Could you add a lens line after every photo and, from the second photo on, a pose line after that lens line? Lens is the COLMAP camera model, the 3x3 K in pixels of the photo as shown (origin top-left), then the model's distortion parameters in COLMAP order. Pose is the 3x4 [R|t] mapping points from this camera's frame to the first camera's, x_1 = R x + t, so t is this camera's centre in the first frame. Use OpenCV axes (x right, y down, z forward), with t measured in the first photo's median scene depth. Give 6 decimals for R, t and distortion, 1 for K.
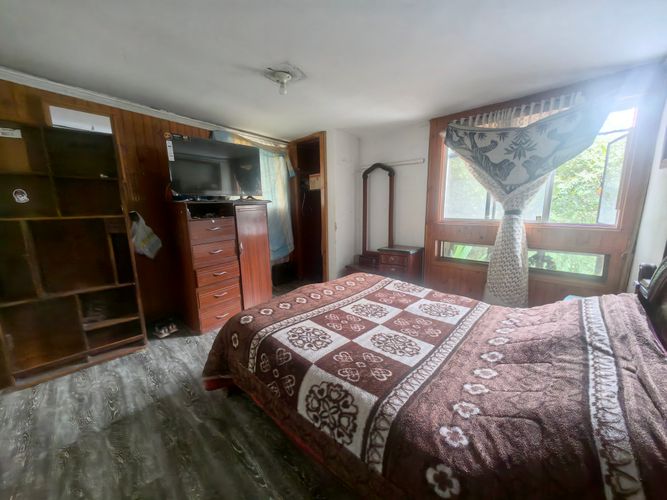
lens RADIAL K [[266.8, 0, 336.6], [0, 266.8, 251.9], [0, 0, 1]] dist [0.001208, 0.000324]
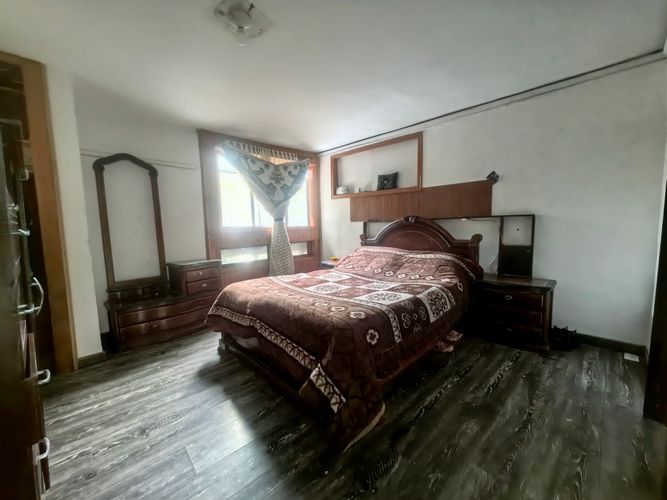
lens RADIAL K [[266.8, 0, 336.6], [0, 266.8, 251.9], [0, 0, 1]] dist [0.001208, 0.000324]
pose [[0.007197, -0.074057, 0.997228, -0.828160], [0.211128, 0.974886, 0.070874, -0.013481], [-0.977432, 0.210032, 0.022652, 0.705844]]
